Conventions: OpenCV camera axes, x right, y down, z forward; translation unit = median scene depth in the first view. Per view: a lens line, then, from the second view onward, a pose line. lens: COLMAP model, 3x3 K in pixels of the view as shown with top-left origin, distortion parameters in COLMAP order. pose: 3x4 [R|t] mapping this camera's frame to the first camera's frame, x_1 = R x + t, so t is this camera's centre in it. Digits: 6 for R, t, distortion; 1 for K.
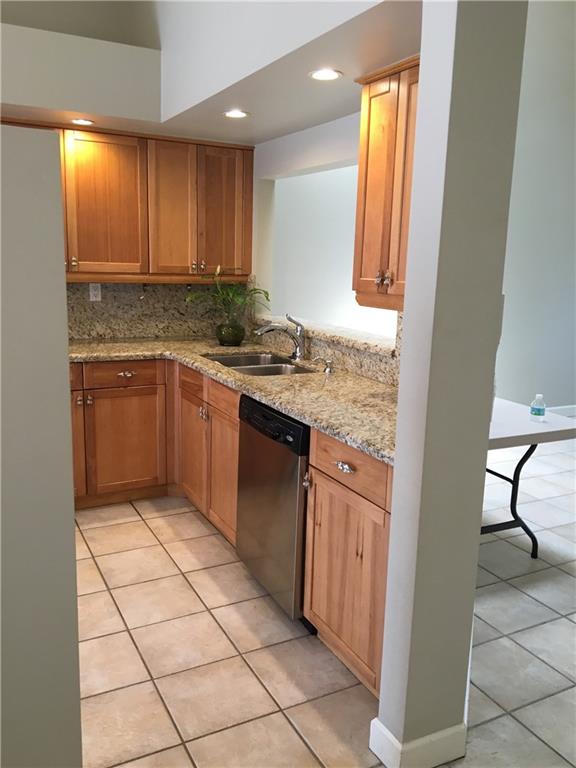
lens RADIAL K [[646.2, 0, 288.5], [0, 646.2, 384.7], [0, 0, 1]] dist [0.073008, -0.101317]
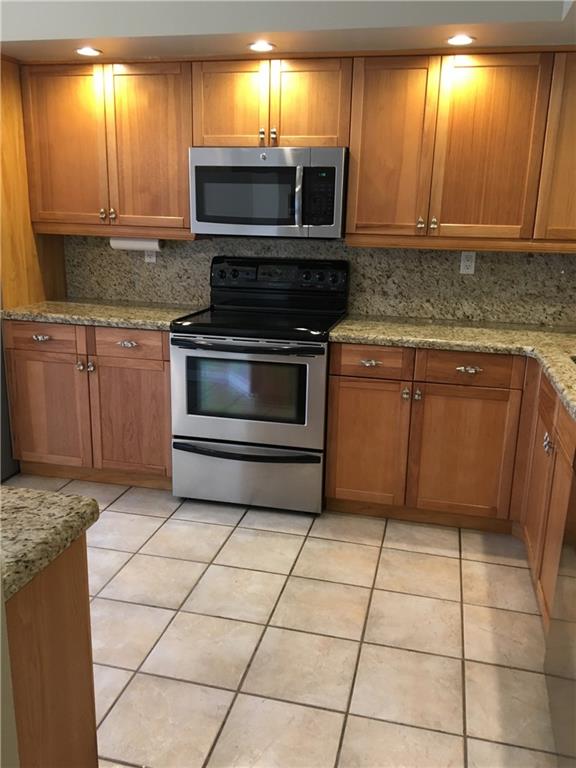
lens RADIAL K [[646.2, 0, 284.9], [0, 646.2, 383.3], [0, 0, 1]] dist [0.073008, -0.101317]
pose [[0.746557, 0.155080, -0.646995, 0.088323], [-0.132298, 0.987638, 0.084074, -0.035253], [0.652035, 0.022830, 0.757845, 0.265562]]
